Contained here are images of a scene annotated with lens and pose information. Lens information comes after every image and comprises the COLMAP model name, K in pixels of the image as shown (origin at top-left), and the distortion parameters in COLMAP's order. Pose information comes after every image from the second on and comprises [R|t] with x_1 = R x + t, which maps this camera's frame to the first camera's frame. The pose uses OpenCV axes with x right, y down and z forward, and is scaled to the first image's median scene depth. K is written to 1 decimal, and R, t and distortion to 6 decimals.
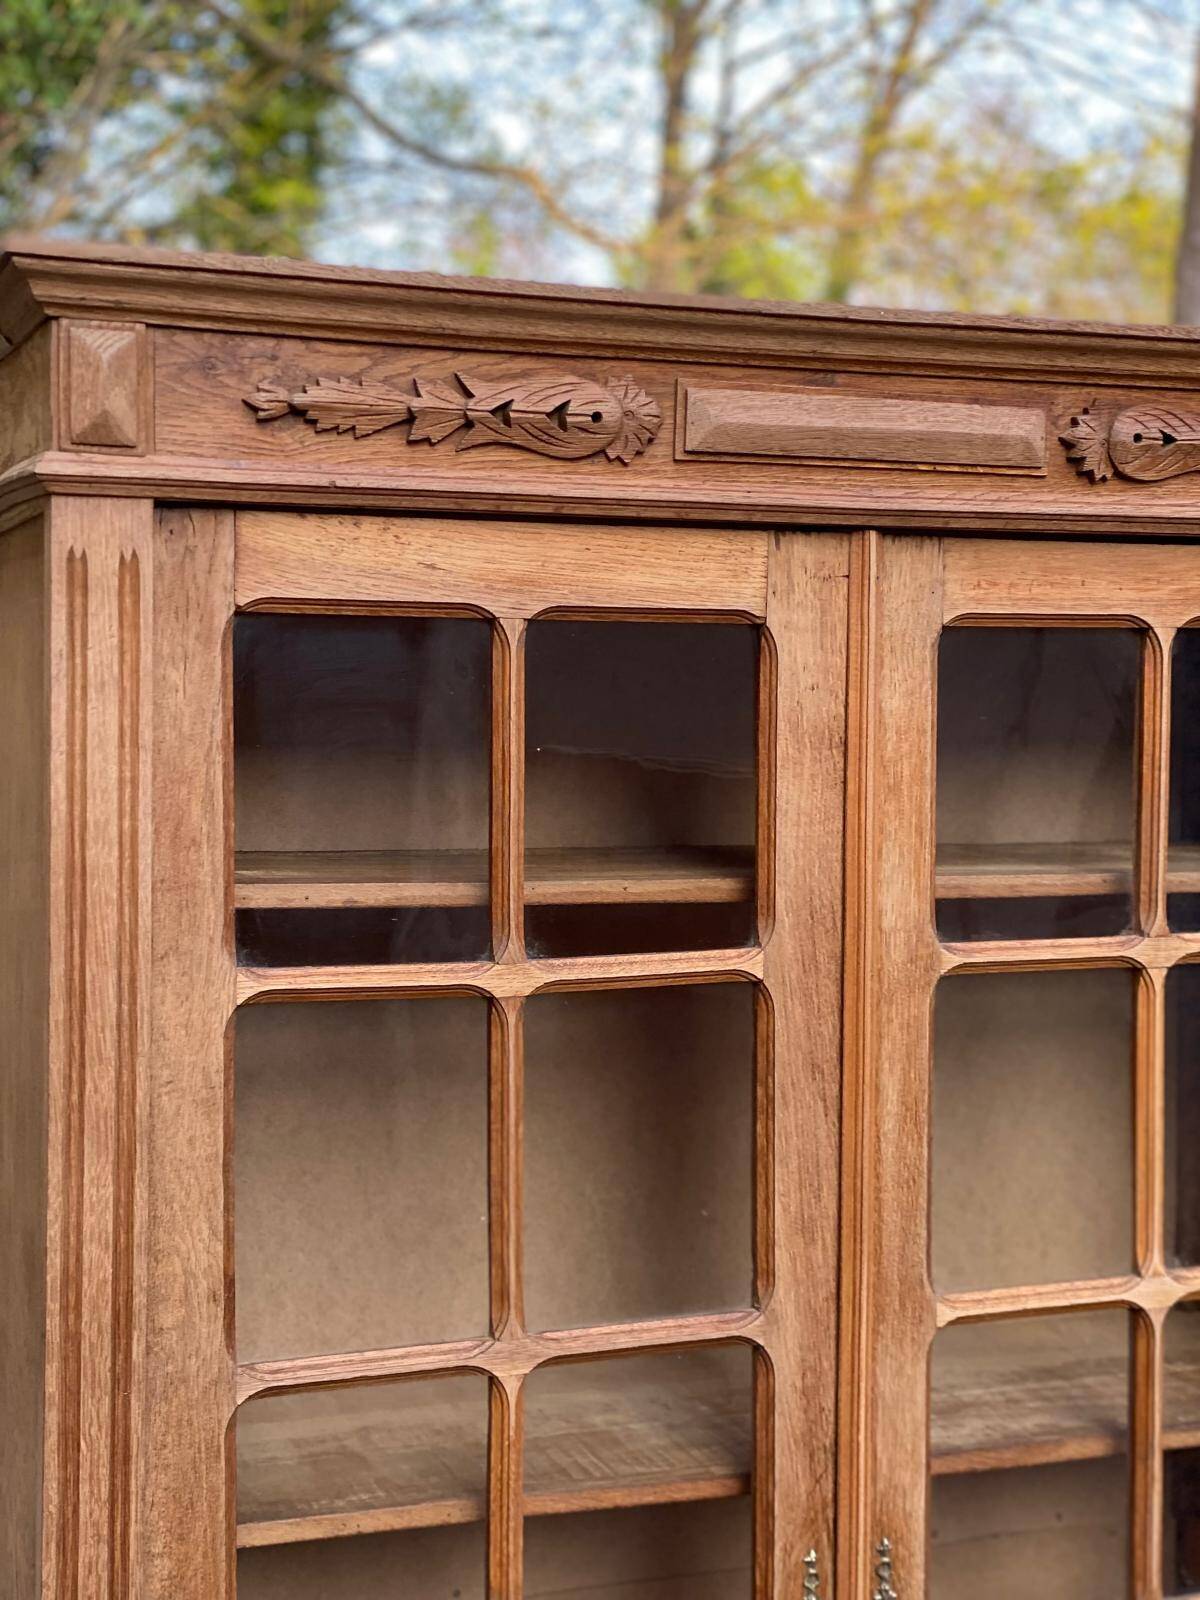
lens RADIAL K [[2399.4, 0, 600.5], [0, 2399.4, 776.0], [0, 0, 1]] dist [0.124851, -0.028724]
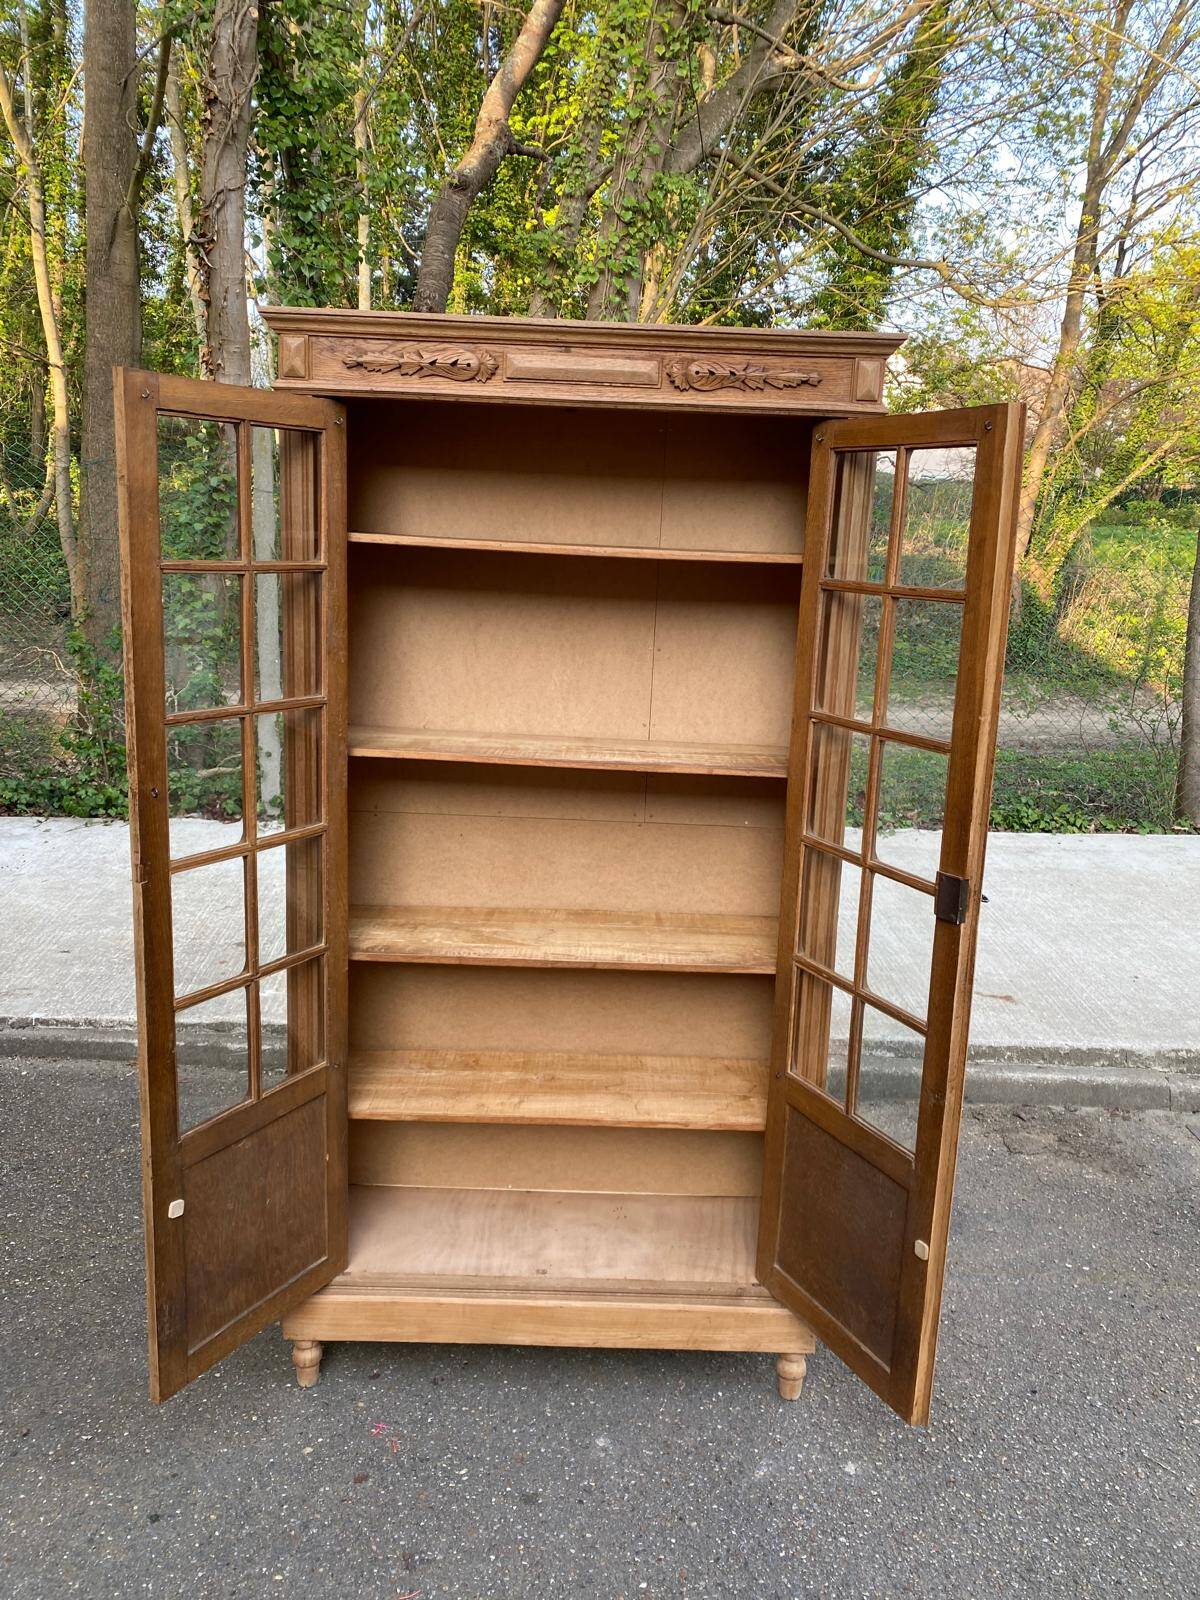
lens RADIAL K [[1228.0, 0, 602.7], [0, 1228.0, 782.2], [0, 0, 1]] dist [0.006557, -0.003974]
pose [[0.932449, 0.098289, -0.347674, 0.671719], [-0.045193, 0.986457, 0.157671, 0.093787], [0.358463, -0.131308, 0.924263, -0.314444]]
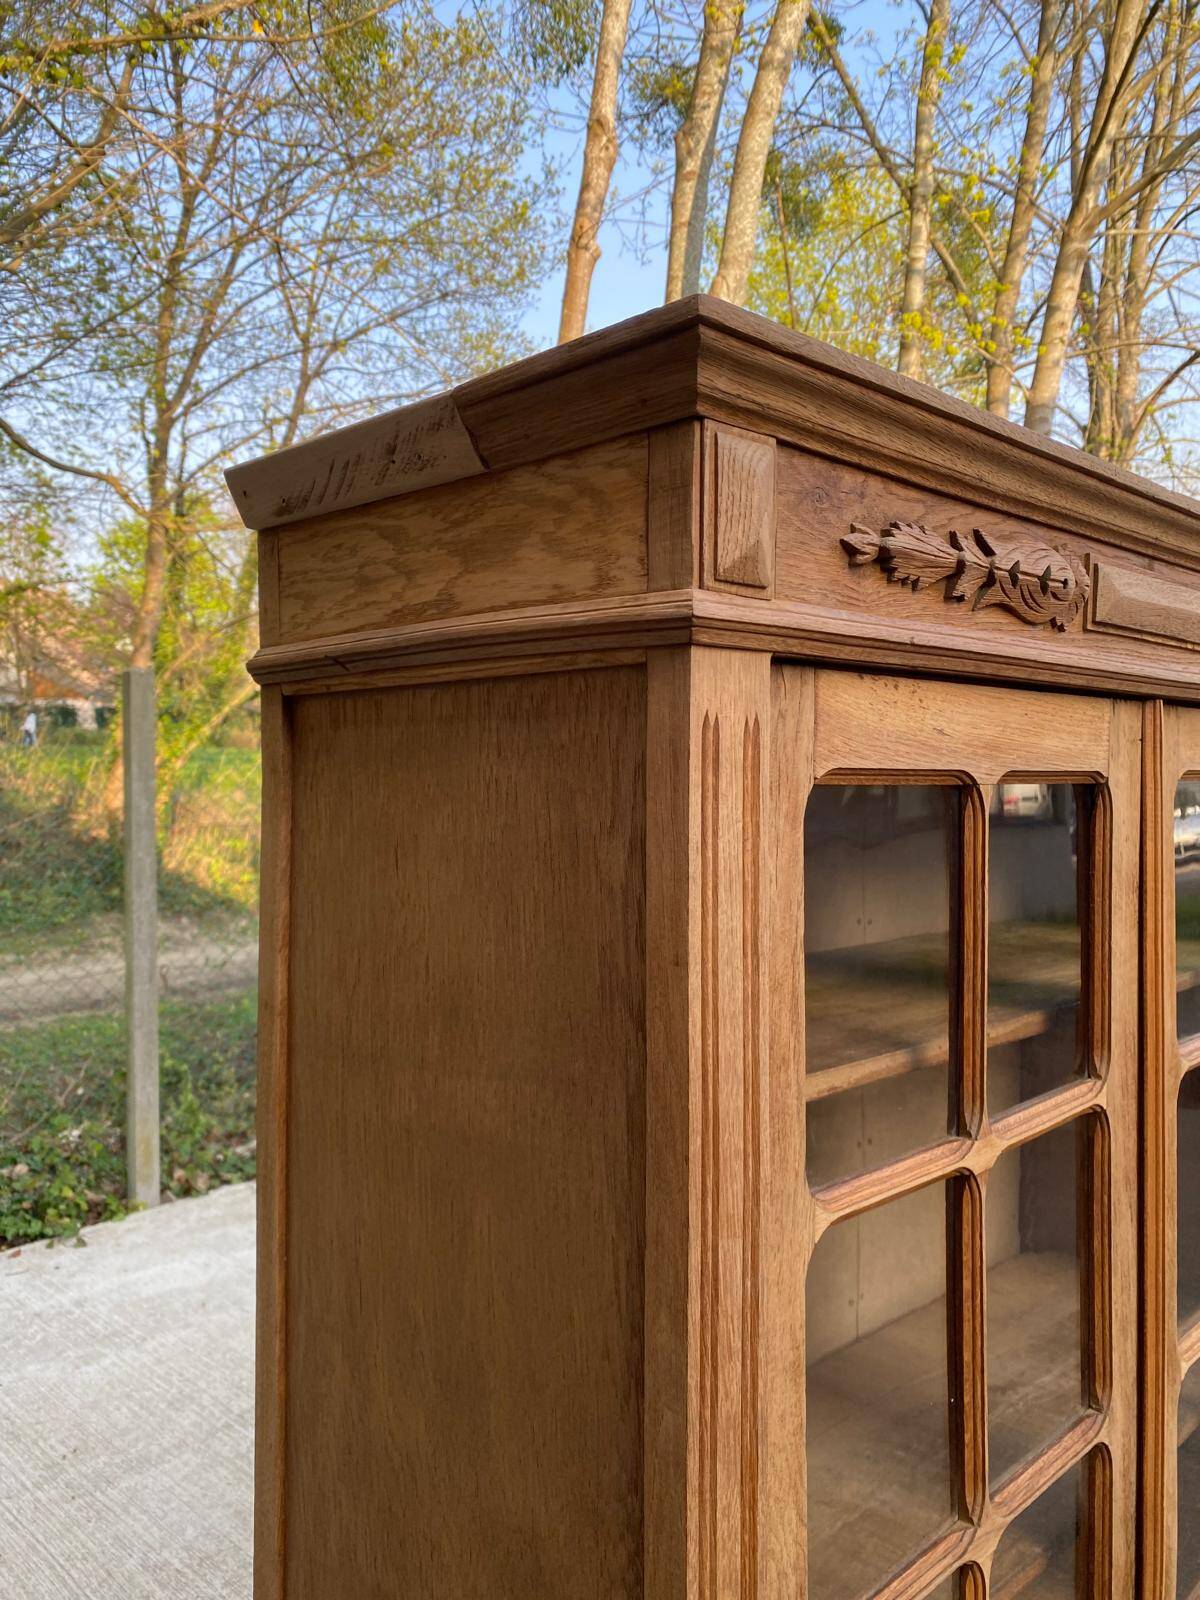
lens RADIAL K [[1228.0, 0, 602.7], [0, 1228.0, 782.2], [0, 0, 1]] dist [0.006557, -0.003974]
pose [[0.923244, -0.011874, 0.384030, -0.370100], [0.023538, 0.999393, -0.025688, -0.056878], [-0.383492, 0.032756, 0.922963, 0.592762]]
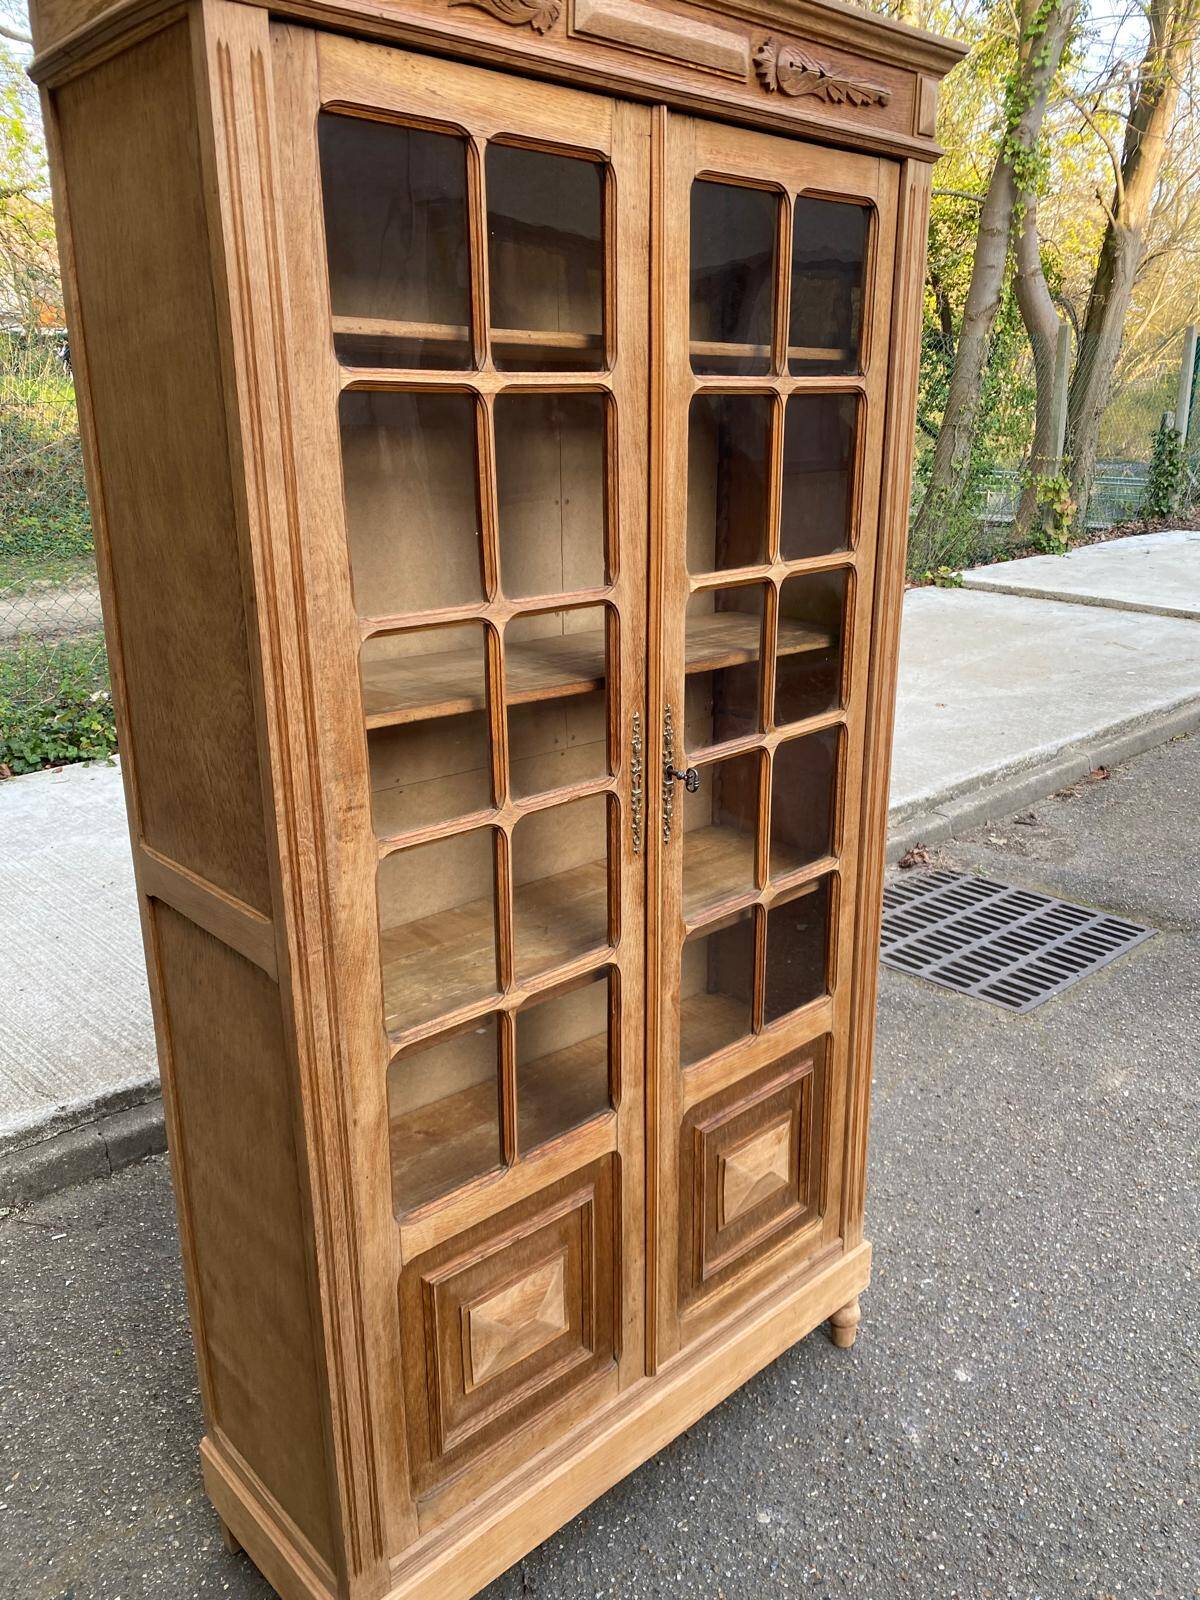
lens RADIAL K [[1222.3, 0, 619.9], [0, 1222.3, 798.6], [0, 0, 1]] dist [0.010706, -0.008835]
pose [[0.930341, -0.122302, 0.345700, -0.278409], [0.027073, 0.963078, 0.267859, 0.137030], [-0.365696, -0.239841, 0.899301, 0.143782]]
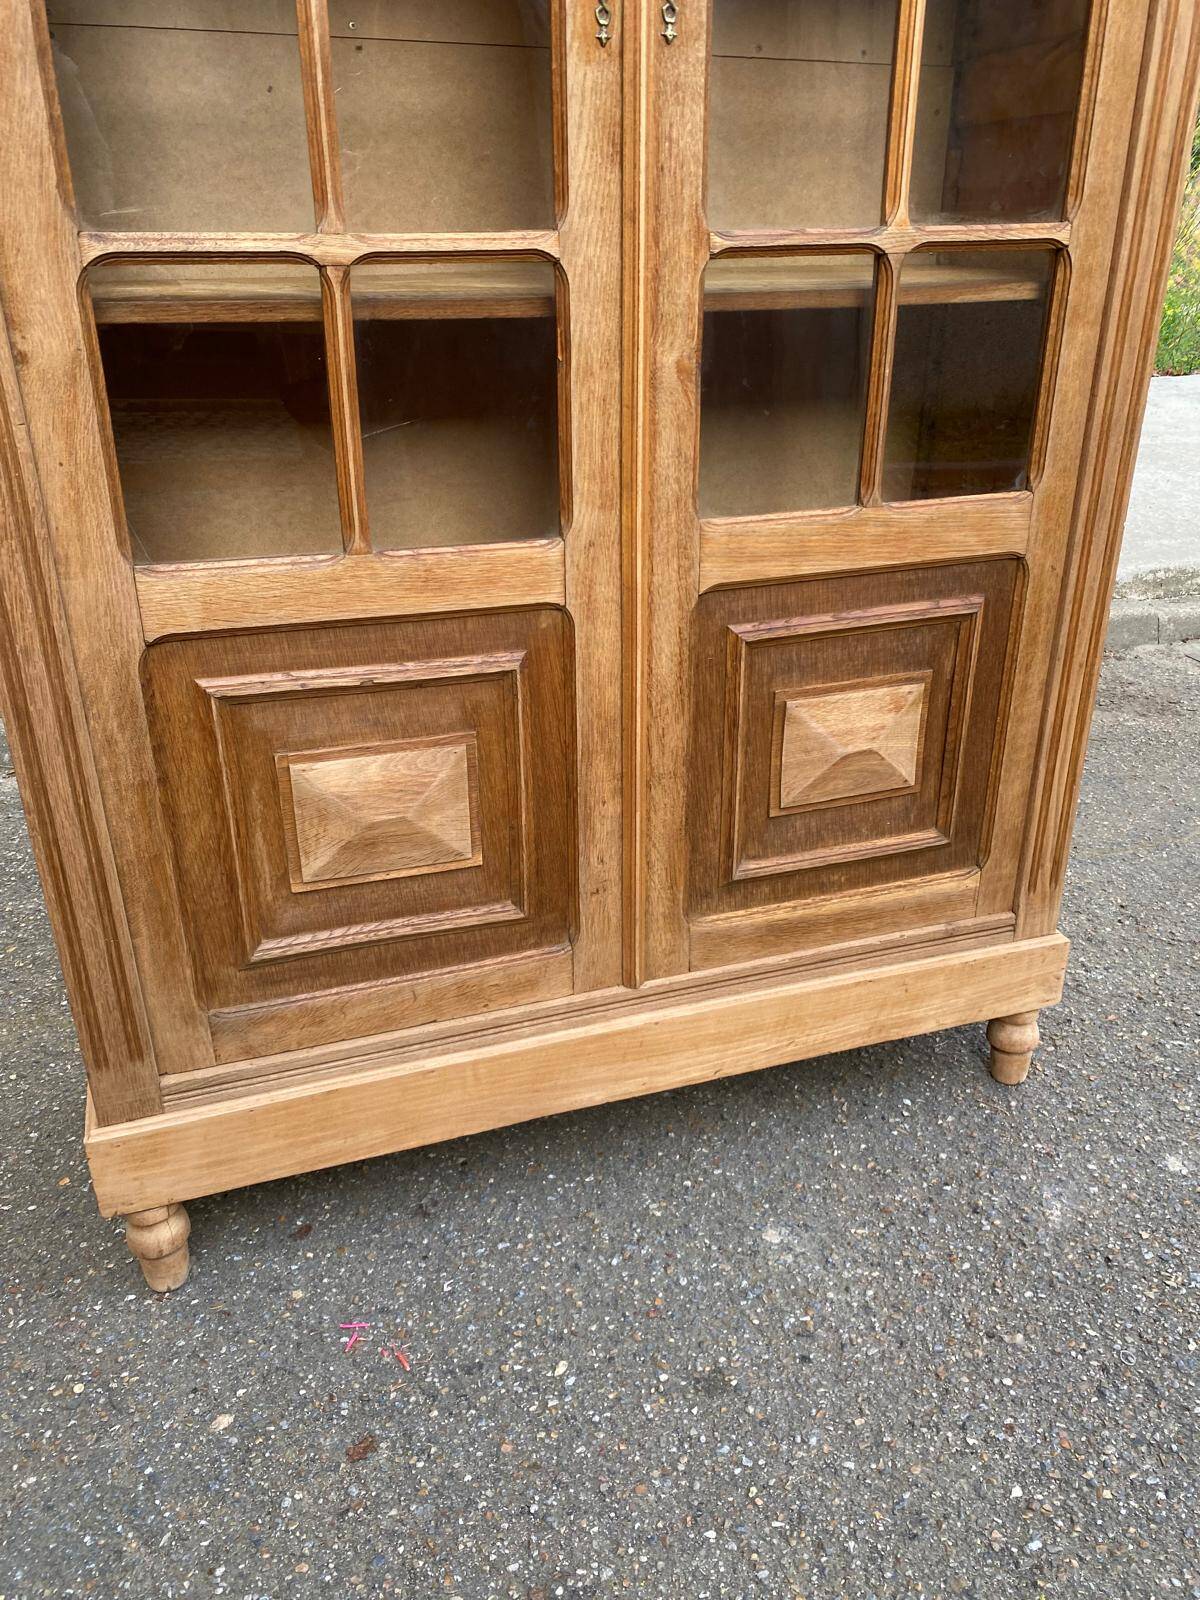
lens RADIAL K [[1220.0, 0, 618.3], [0, 1220.0, 803.9], [0, 0, 1]] dist [0.056626, -0.098041]
pose [[0.998862, 0.009352, -0.046765, 0.131049], [0.009504, 0.921880, 0.387358, 0.573347], [0.046735, -0.387362, 0.920743, 0.362638]]
